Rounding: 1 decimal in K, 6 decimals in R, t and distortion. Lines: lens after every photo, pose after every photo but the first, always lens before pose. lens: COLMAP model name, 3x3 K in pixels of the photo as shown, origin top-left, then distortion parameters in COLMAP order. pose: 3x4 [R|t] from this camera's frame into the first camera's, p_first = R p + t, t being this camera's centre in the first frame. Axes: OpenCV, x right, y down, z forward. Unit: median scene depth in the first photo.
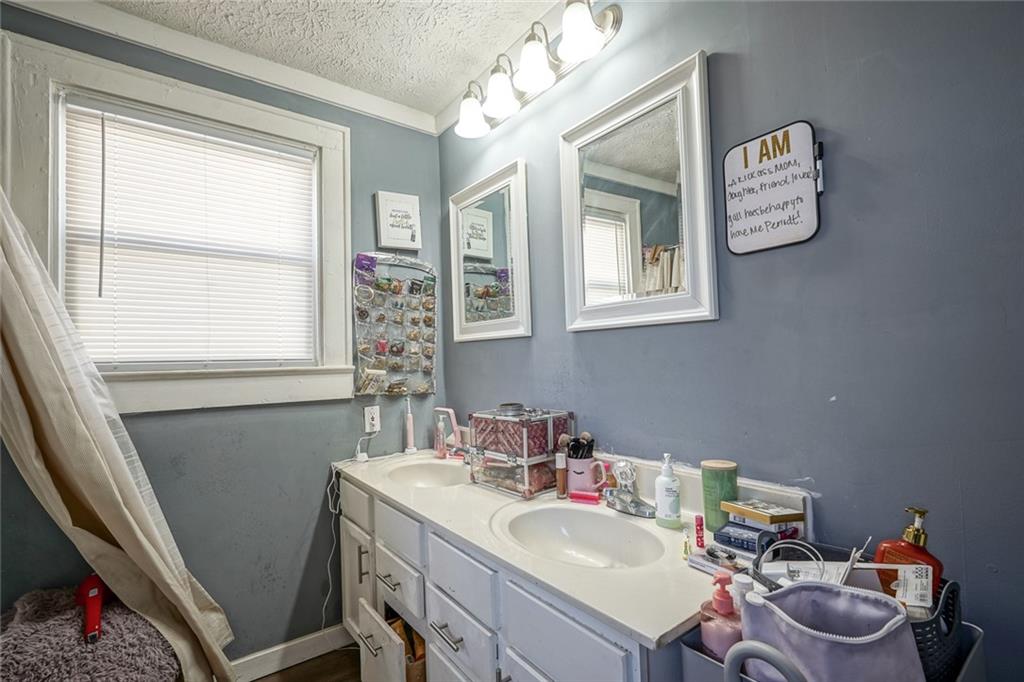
lens RADIAL K [[464.0, 0, 507.0], [0, 464.0, 341.2], [0, 0, 1]] dist [-0.008660, 0.002830]
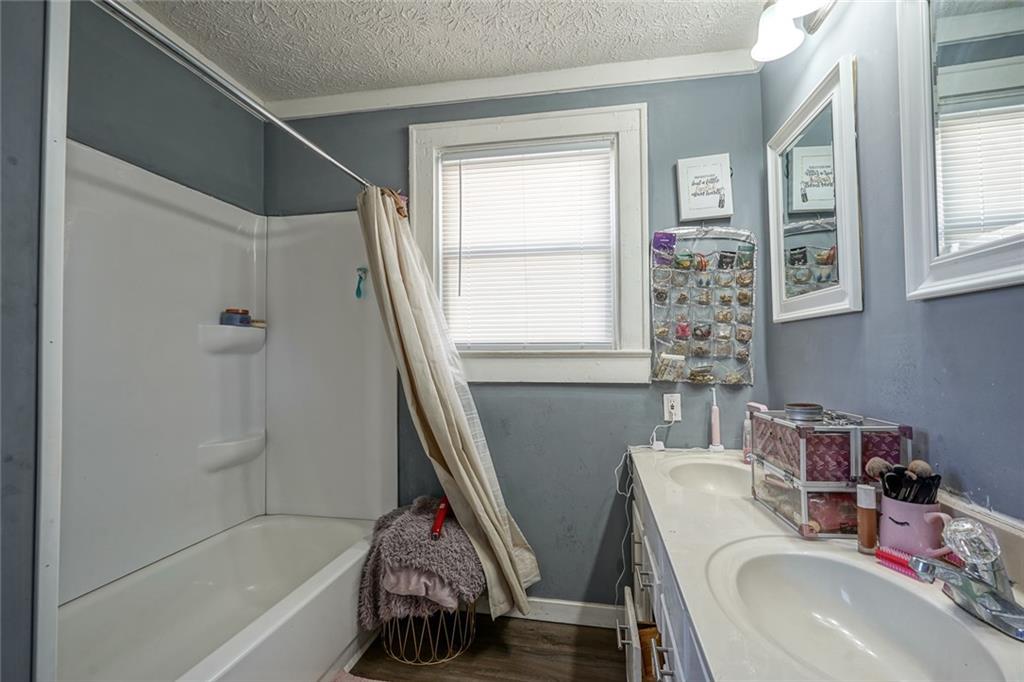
lens RADIAL K [[464.0, 0, 508.1], [0, 464.0, 341.5], [0, 0, 1]] dist [-0.008660, 0.002830]
pose [[0.675198, 0.003774, -0.737627, 0.208775], [0.016571, 0.999657, 0.020283, 0.012278], [0.737450, -0.025919, 0.674904, 0.150914]]
